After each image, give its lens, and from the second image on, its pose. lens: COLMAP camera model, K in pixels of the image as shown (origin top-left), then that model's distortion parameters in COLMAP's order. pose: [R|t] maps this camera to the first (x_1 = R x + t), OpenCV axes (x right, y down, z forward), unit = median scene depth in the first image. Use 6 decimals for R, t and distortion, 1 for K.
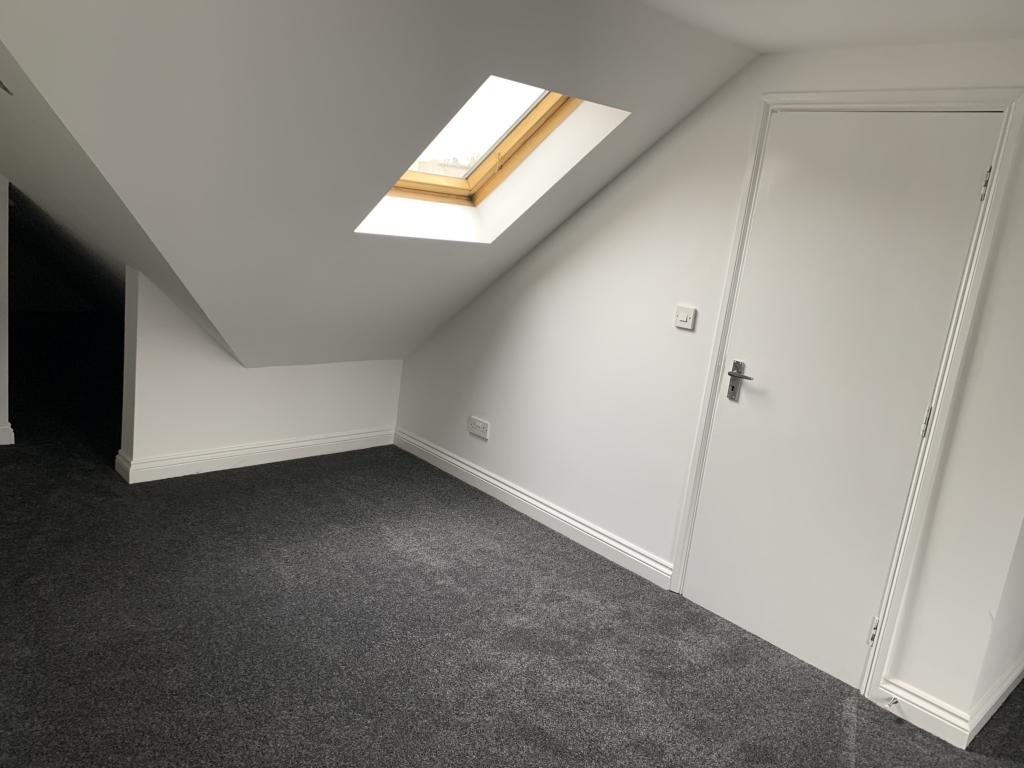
lens RADIAL K [[789.8, 0, 511.8], [0, 789.8, 382.4], [0, 0, 1]] dist [0.024579, -0.018043]
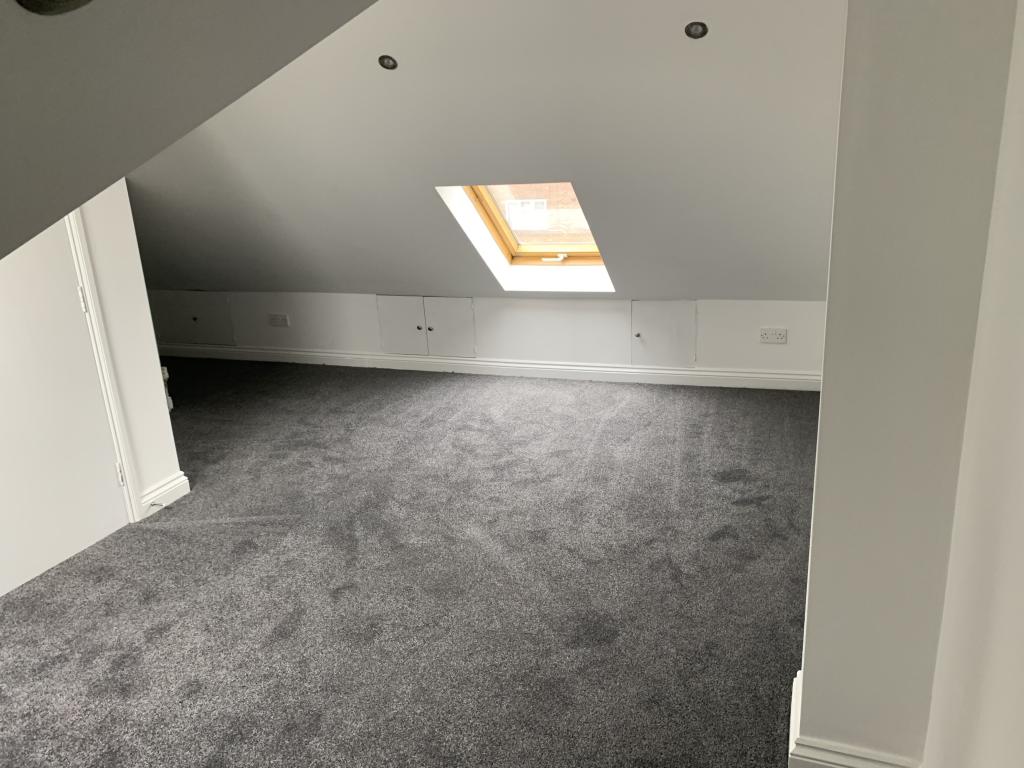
lens RADIAL K [[789.8, 0, 511.8], [0, 789.8, 383.7], [0, 0, 1]] dist [0.024579, -0.018043]
pose [[-0.437022, -0.365231, 0.821960, -0.772236], [0.196732, 0.852905, 0.483580, -0.281669], [-0.877672, 0.373041, -0.300886, 0.791335]]
